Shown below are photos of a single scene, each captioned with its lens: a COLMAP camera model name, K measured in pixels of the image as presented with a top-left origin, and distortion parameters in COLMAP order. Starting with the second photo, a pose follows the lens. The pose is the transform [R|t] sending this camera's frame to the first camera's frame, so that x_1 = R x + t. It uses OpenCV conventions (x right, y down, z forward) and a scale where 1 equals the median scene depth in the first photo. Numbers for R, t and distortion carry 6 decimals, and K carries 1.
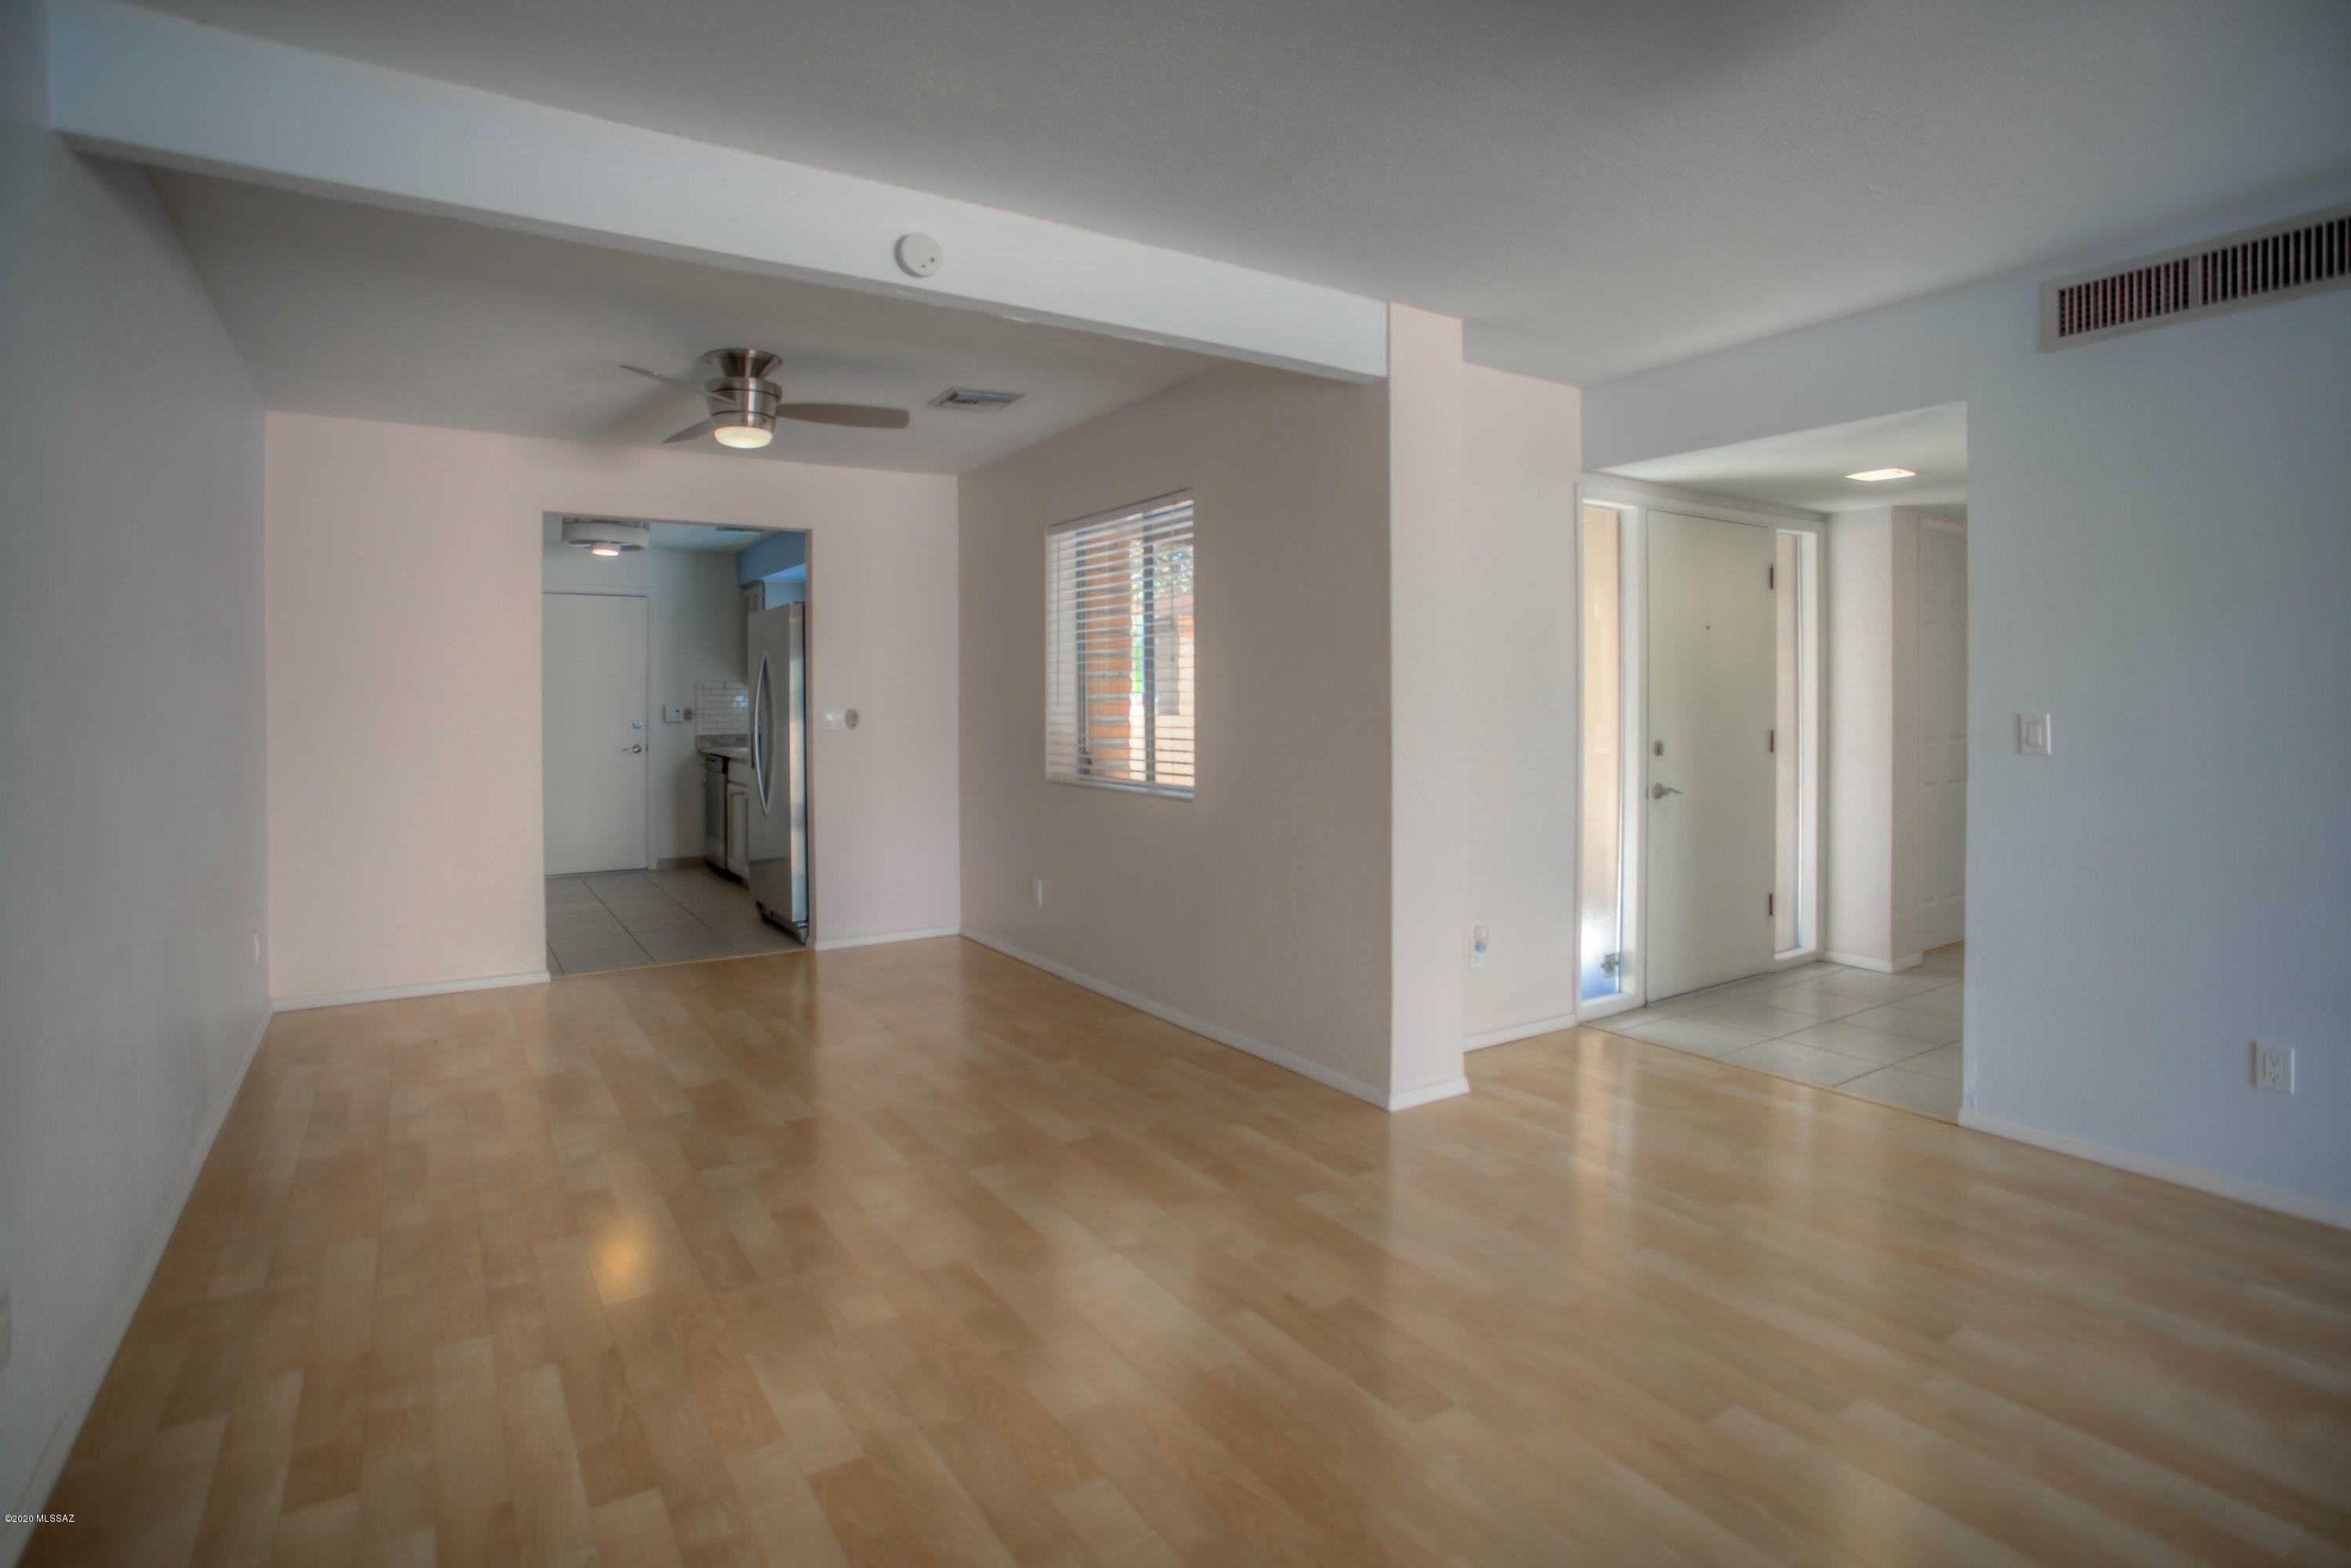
lens RADIAL K [[1186.7, 0, 1225.6], [0, 1186.7, 701.0], [0, 0, 1]] dist [-0.035397, 0.012089]
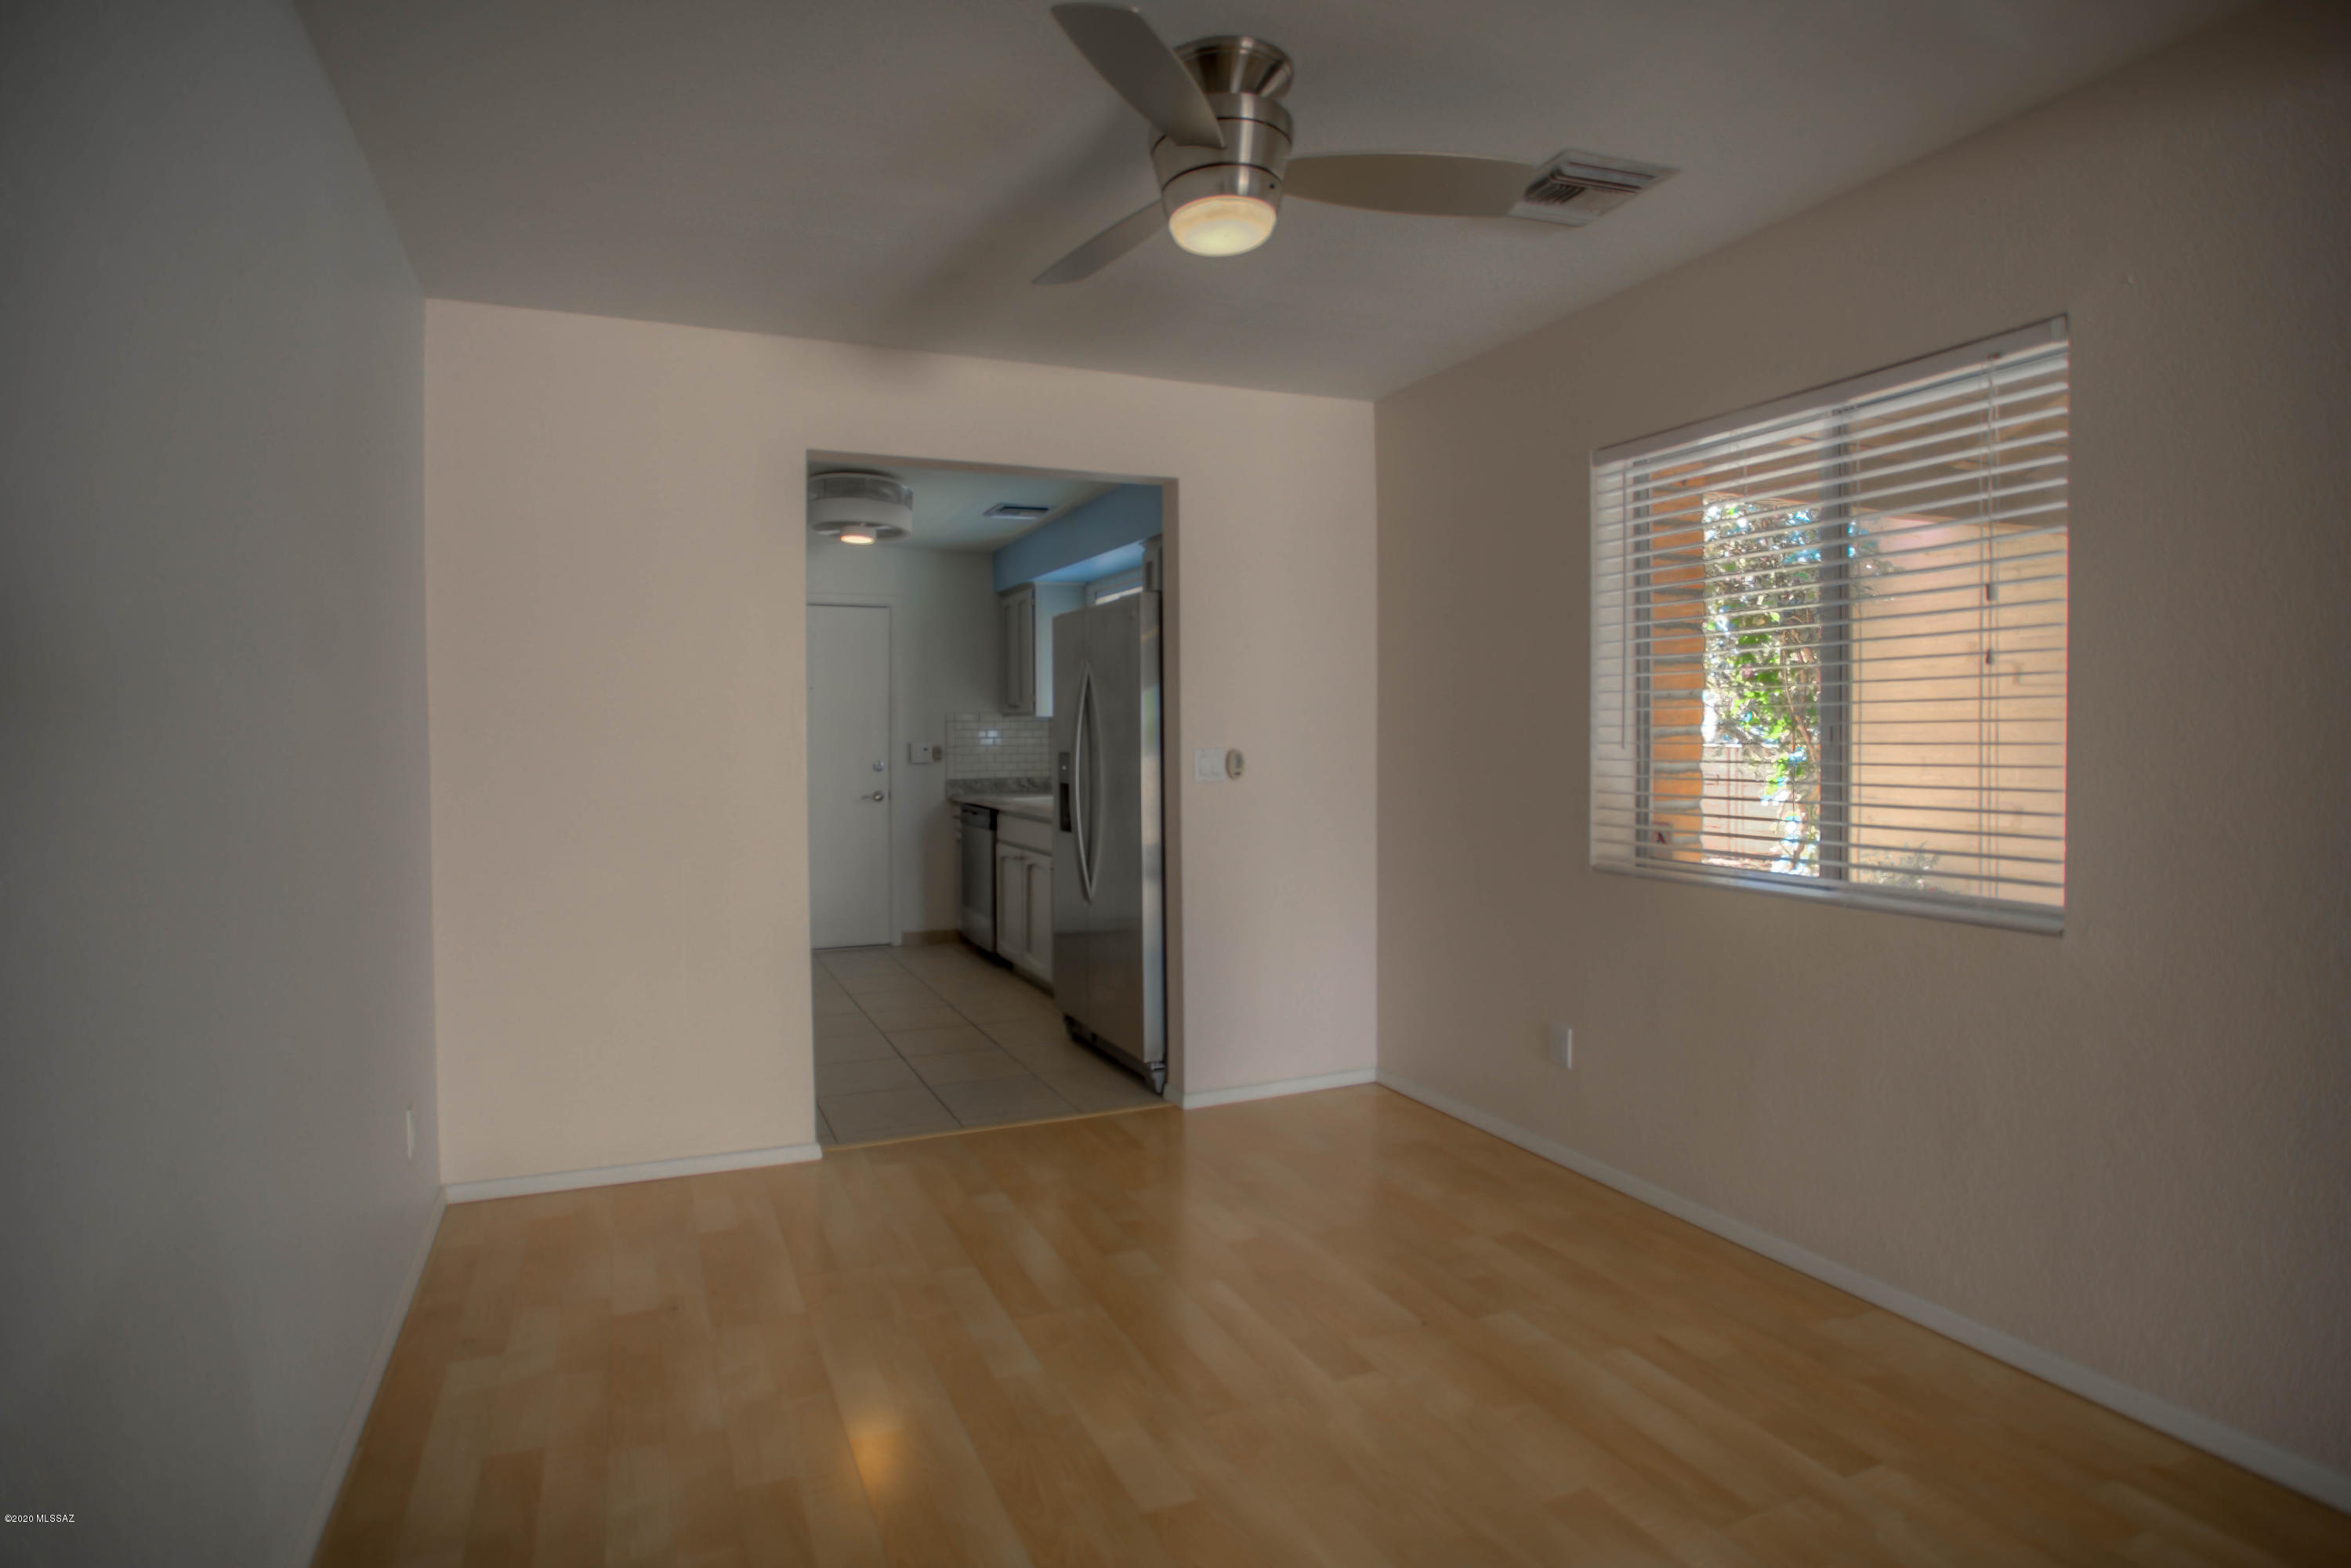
lens RADIAL K [[1186.7, 0, 1187.3], [0, 1186.7, 784.6], [0, 0, 1]] dist [-0.035397, 0.012089]
pose [[0.987737, 0.006861, -0.155974, -0.242979], [-0.000692, 0.999217, 0.039567, 0.000074], [0.156123, -0.038974, 0.986968, 0.342527]]
